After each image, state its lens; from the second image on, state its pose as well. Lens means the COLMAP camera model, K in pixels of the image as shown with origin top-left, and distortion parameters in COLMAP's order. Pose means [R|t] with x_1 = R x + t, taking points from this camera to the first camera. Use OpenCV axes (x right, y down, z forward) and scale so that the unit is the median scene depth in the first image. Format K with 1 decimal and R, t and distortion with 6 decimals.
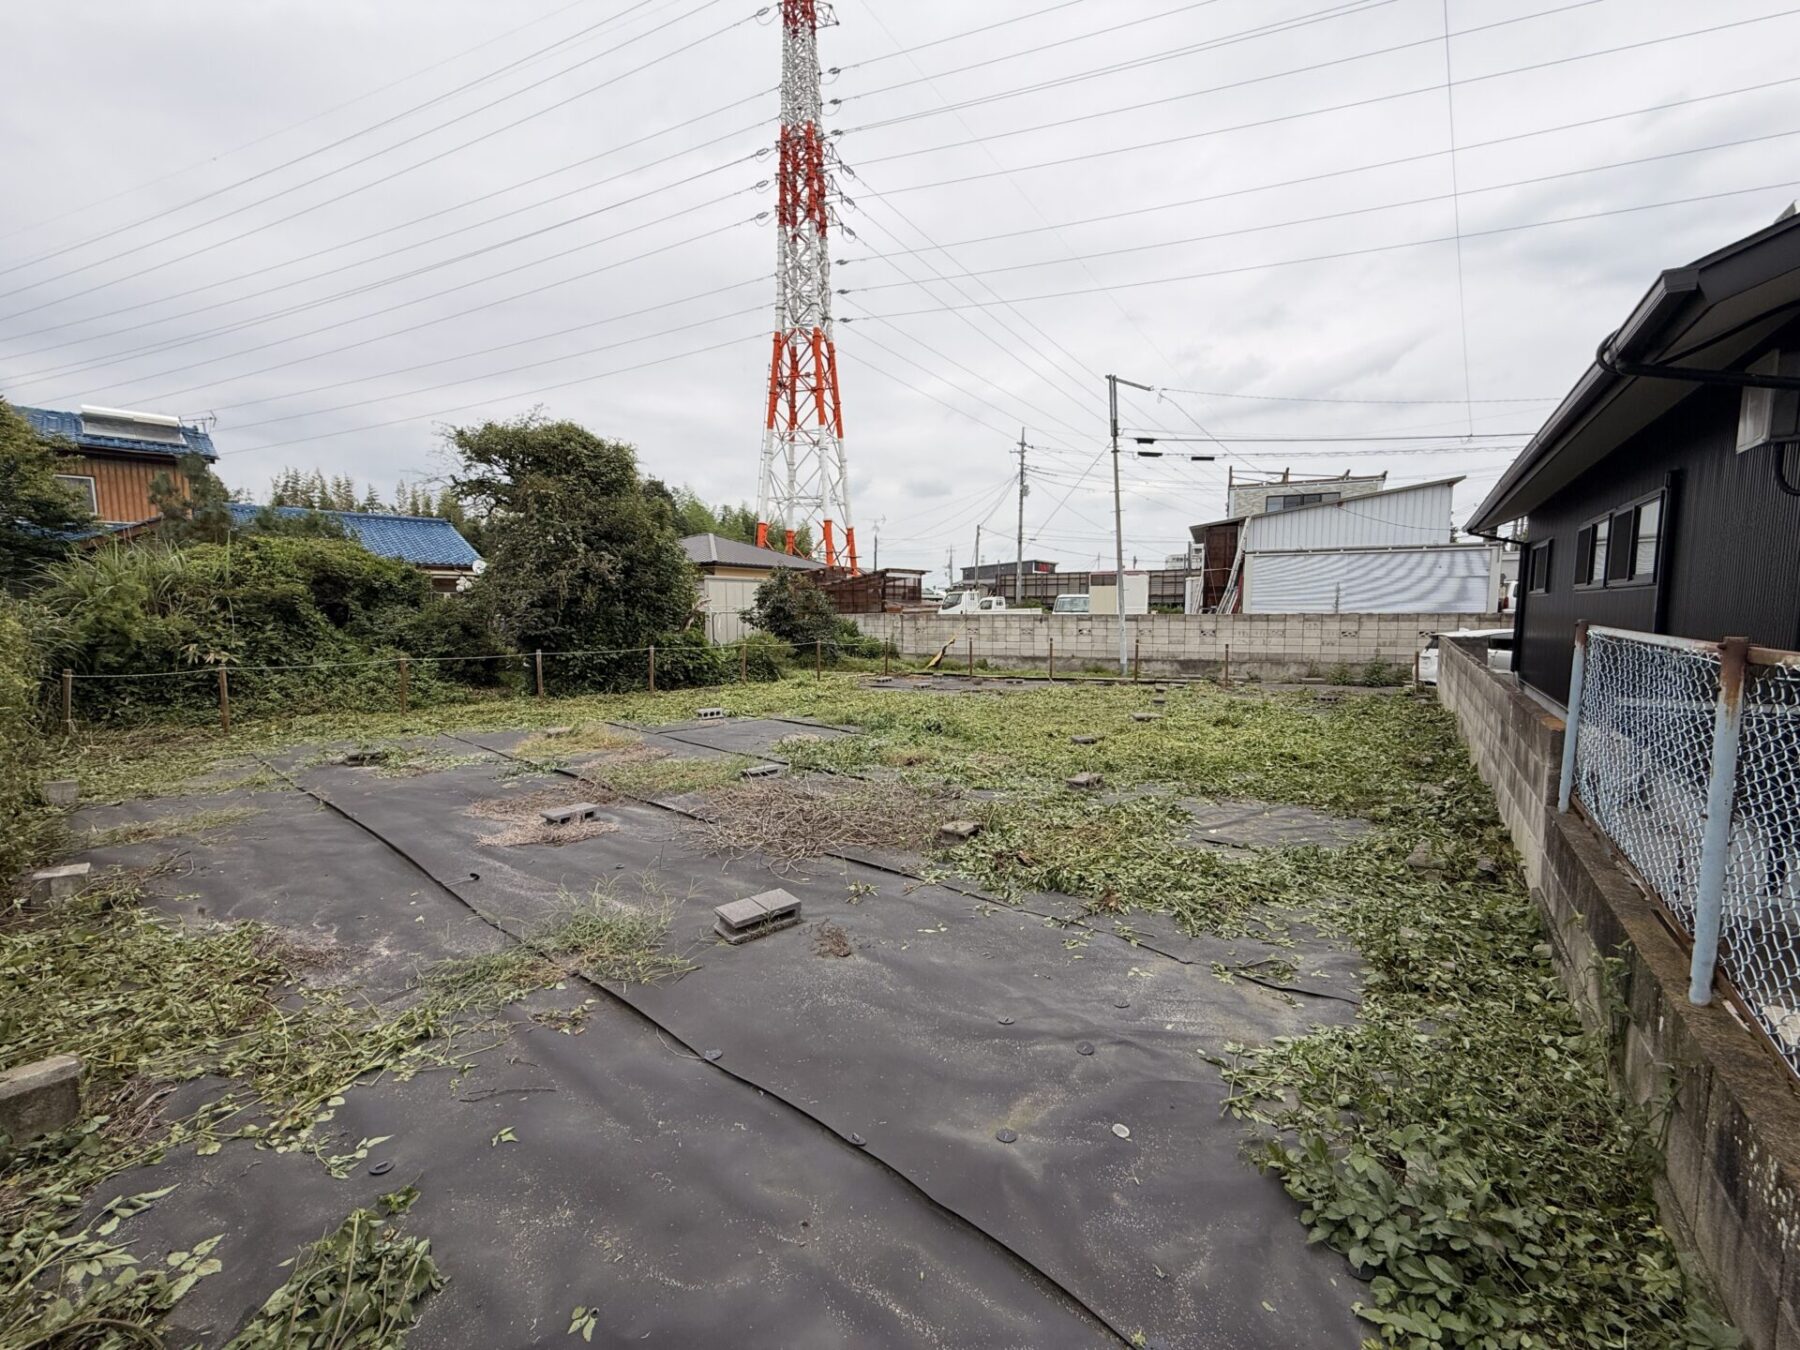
lens RADIAL K [[718.1, 0, 900.0], [0, 718.1, 676.5], [0, 0, 1]] dist [0.000838, -0.000263]
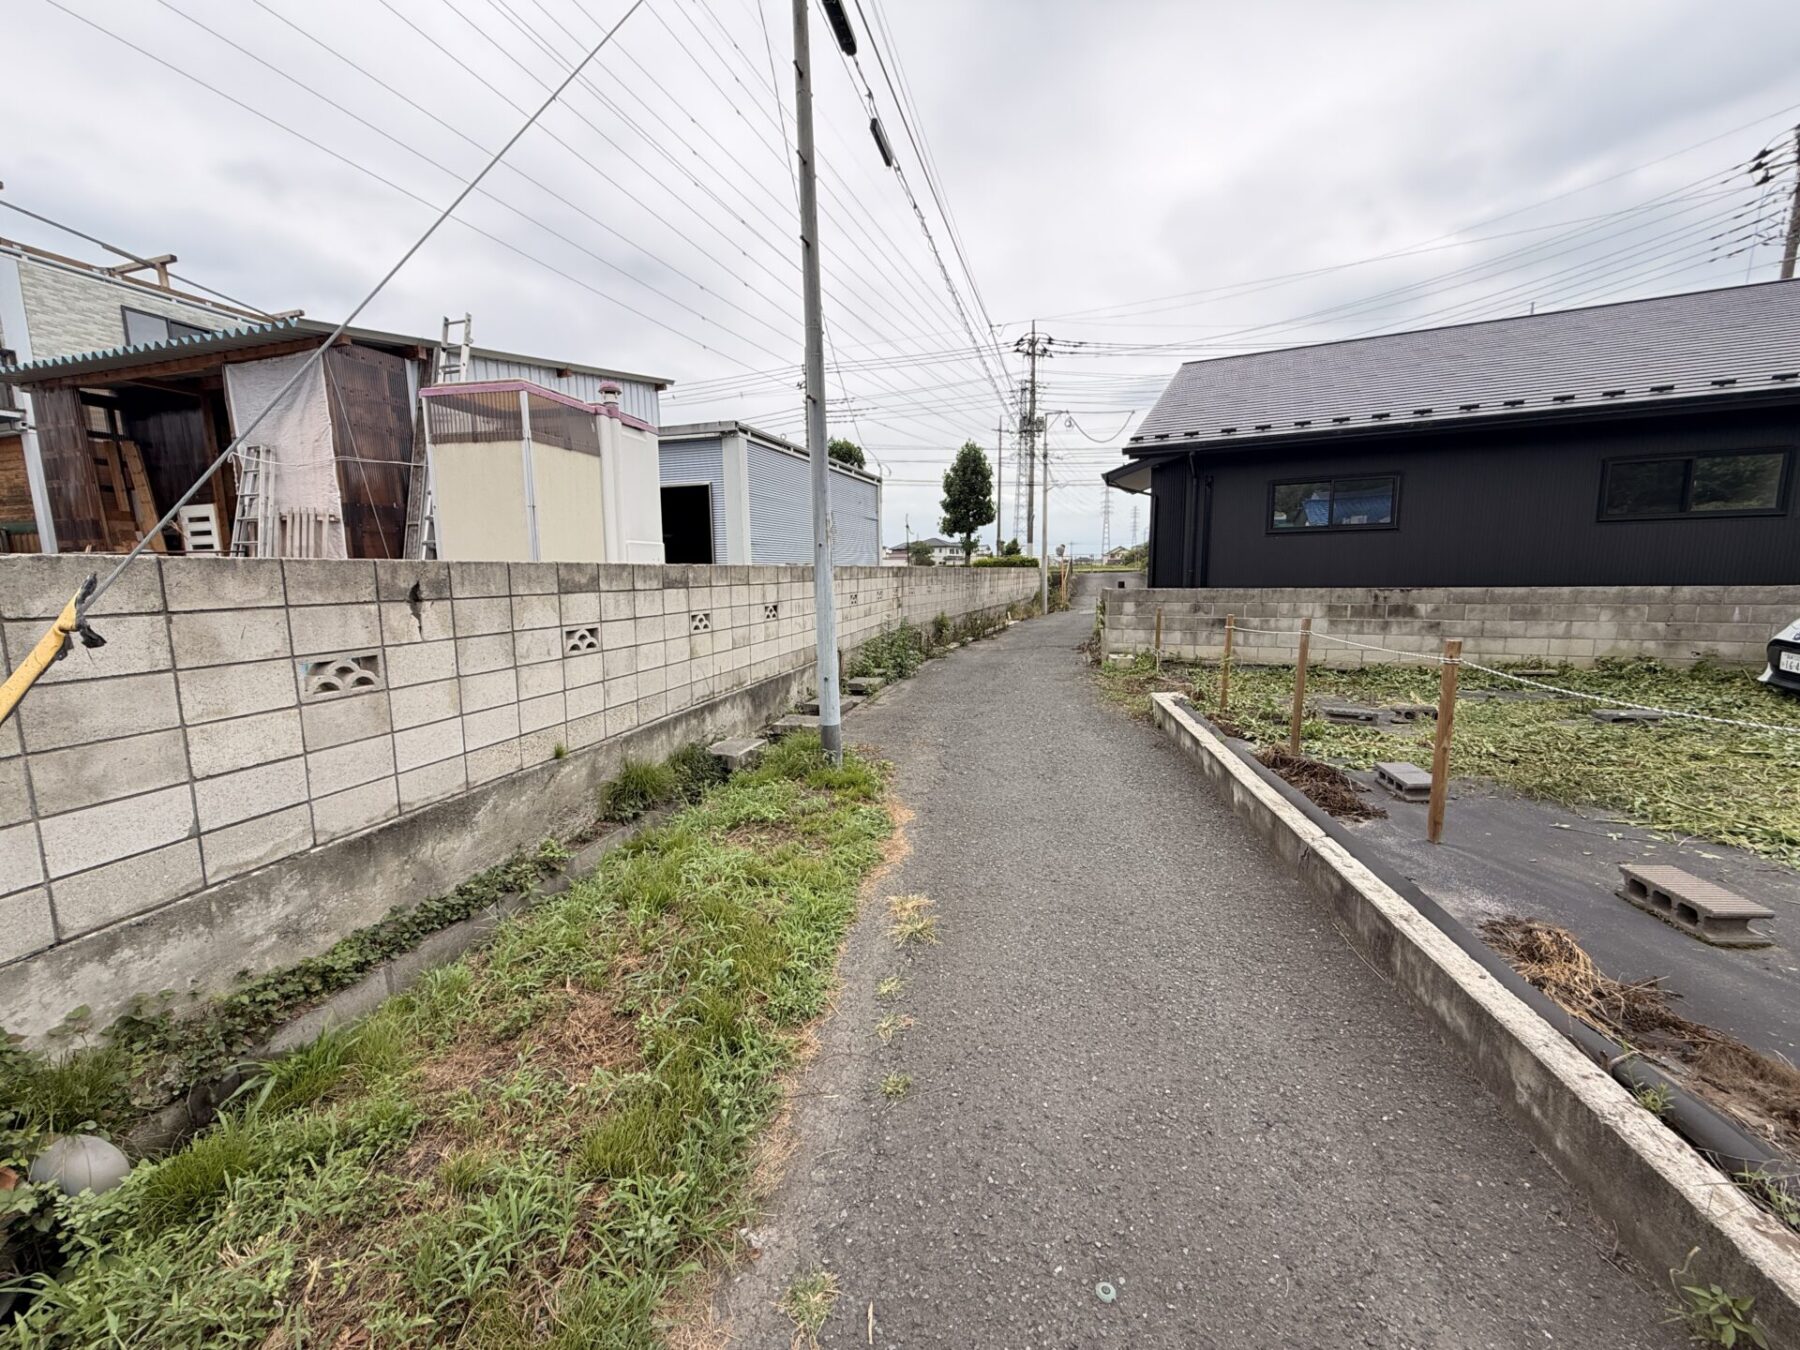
lens RADIAL K [[718.1, 0, 907.1], [0, 718.1, 672.5], [0, 0, 1]] dist [0.000838, -0.000263]
pose [[-0.134901, -0.130318, 0.982252, 0.013947], [0.115400, 0.982501, 0.146200, -0.073319], [-0.984116, 0.133075, -0.117502, 0.925554]]
